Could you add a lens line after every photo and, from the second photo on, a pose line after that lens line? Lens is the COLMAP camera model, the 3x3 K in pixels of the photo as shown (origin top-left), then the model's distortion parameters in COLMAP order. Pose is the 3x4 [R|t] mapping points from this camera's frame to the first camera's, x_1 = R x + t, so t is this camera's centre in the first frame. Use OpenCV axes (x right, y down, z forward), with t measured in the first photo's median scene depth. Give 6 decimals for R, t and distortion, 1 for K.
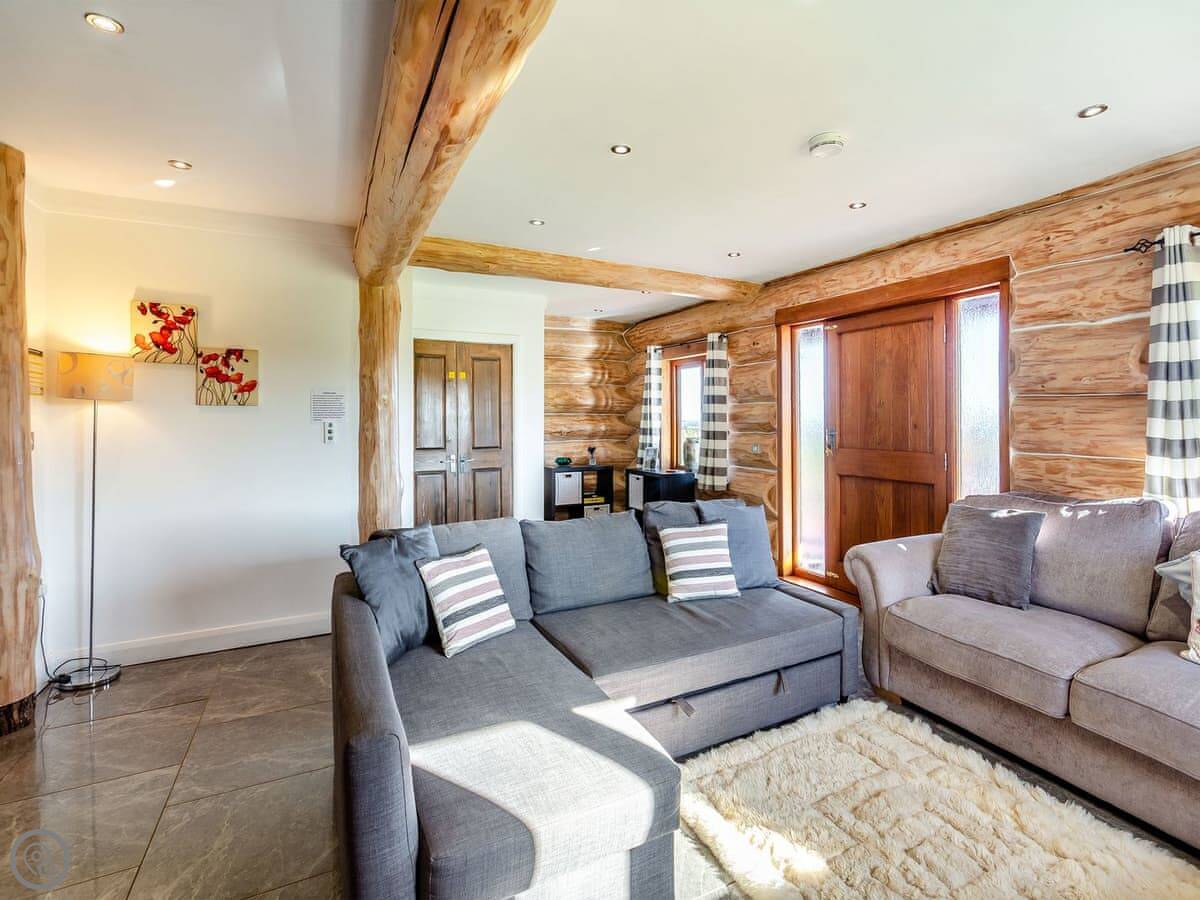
lens RADIAL K [[600.0, 0, 601.1], [0, 600.0, 410.4], [0, 0, 1]] dist [0.018201, -0.003791]
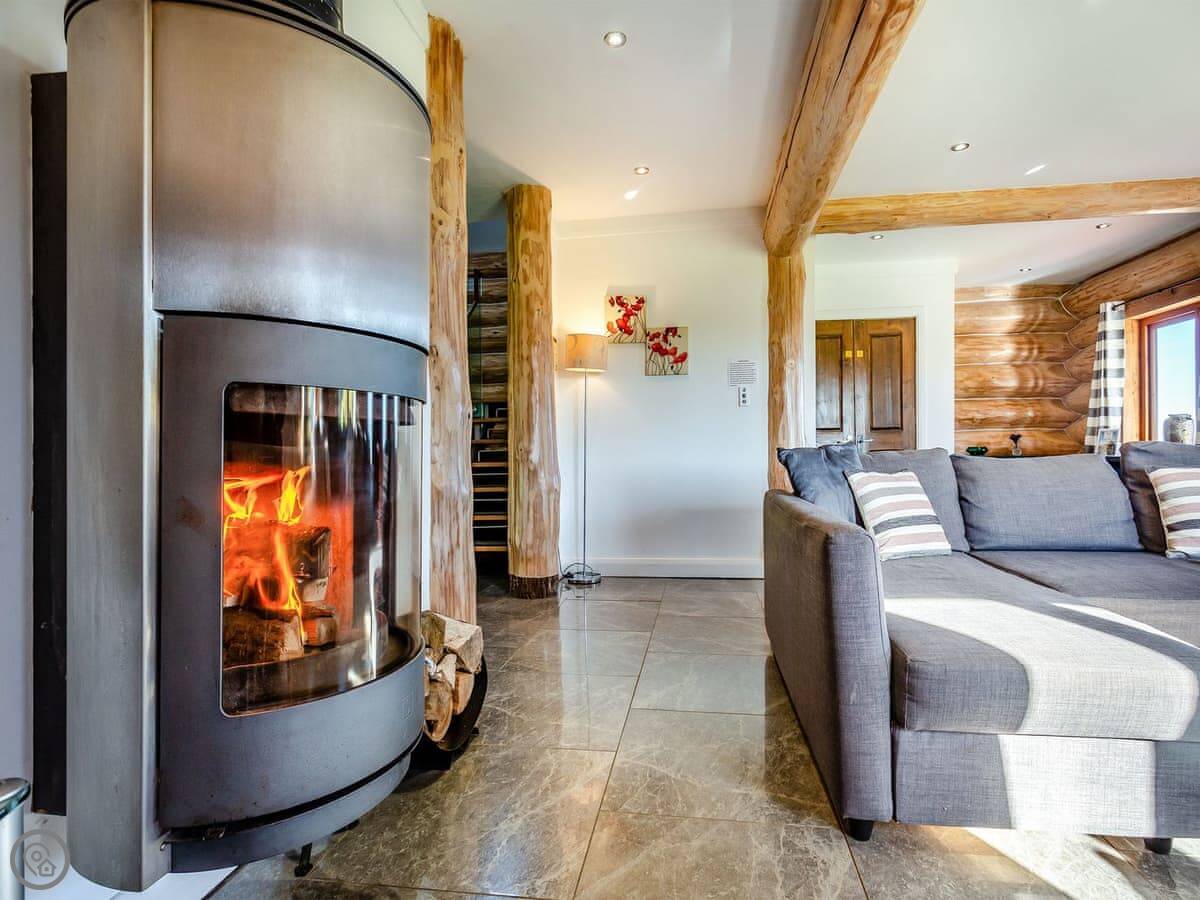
lens RADIAL K [[579.5, 0, 601.8], [0, 579.5, 453.6], [0, 0, 1]] dist [-0.000931, 0.003037]
pose [[0.820988, -0.009349, -0.570868, -0.054415], [0.014634, 0.999882, 0.004670, 0.145108], [0.570757, -0.012188, 0.821028, -0.047412]]
